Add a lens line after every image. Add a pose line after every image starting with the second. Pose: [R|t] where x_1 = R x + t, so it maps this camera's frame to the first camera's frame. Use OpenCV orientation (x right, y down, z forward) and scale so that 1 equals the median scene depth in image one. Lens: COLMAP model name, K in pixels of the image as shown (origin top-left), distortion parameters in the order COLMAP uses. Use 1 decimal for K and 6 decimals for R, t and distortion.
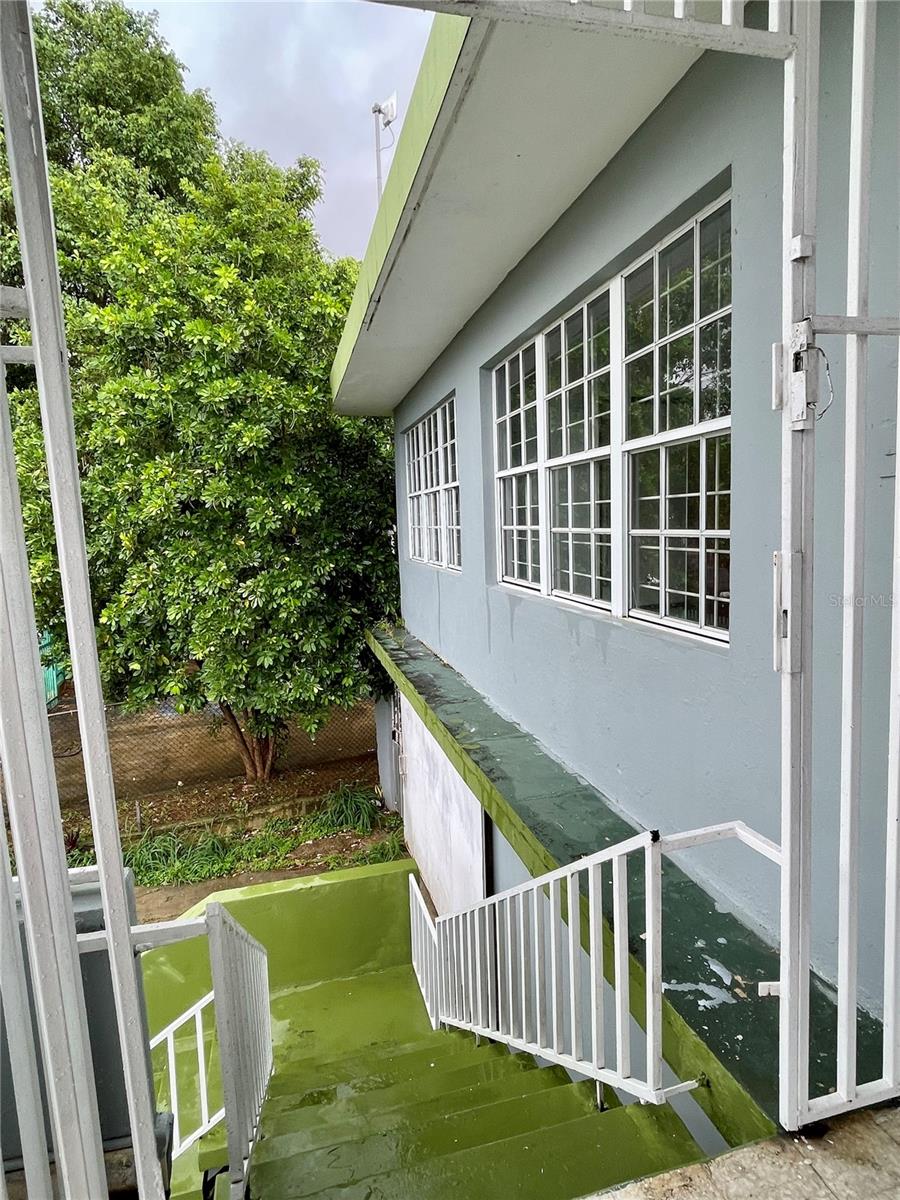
lens RADIAL K [[674.2, 0, 452.5], [0, 674.2, 601.1], [0, 0, 1]] dist [-0.011968, 0.008903]
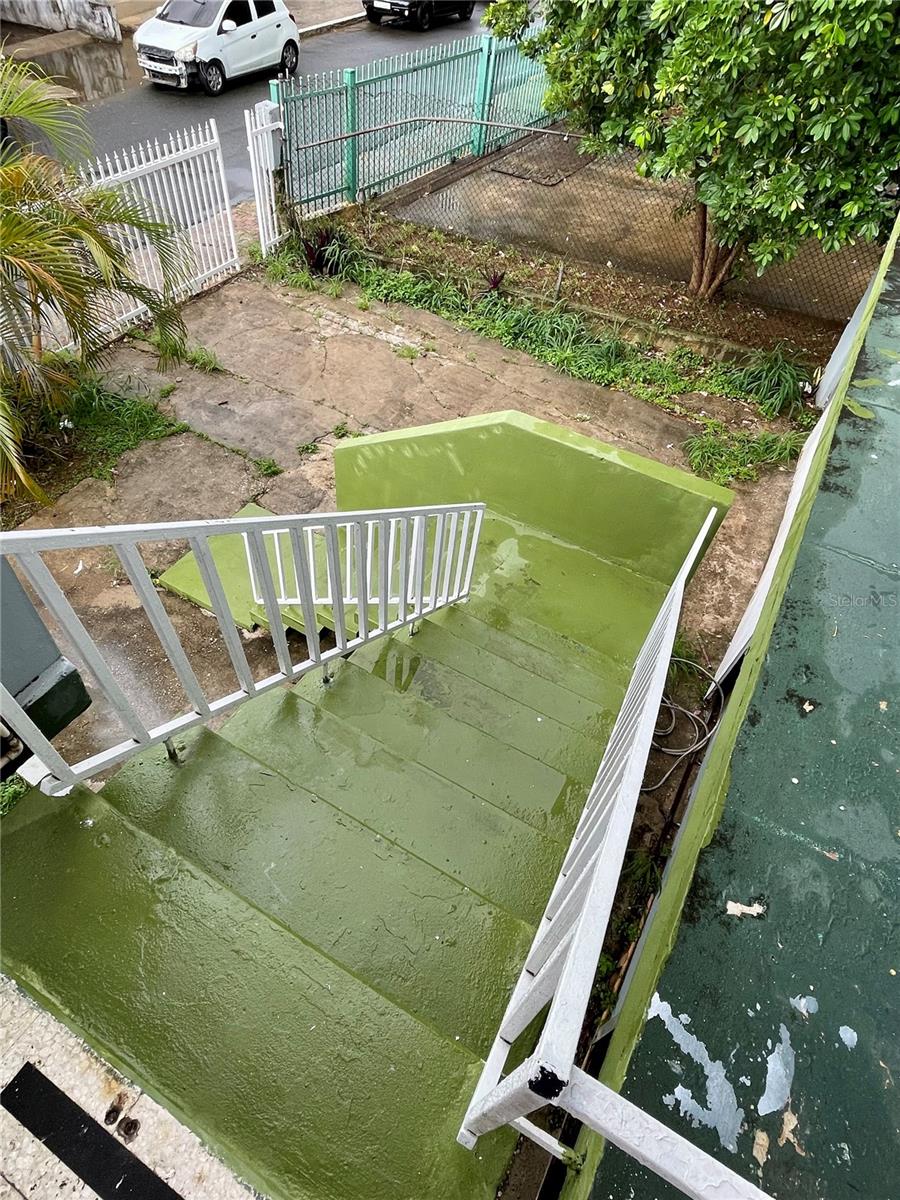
lens RADIAL K [[674.2, 0, 447.7], [0, 674.2, 597.1], [0, 0, 1]] dist [-0.011968, 0.008903]
pose [[0.710574, 0.590068, -0.383282, 0.047221], [-0.192047, 0.686688, 0.701126, -0.008358], [0.676907, -0.424594, 0.601263, 0.163633]]
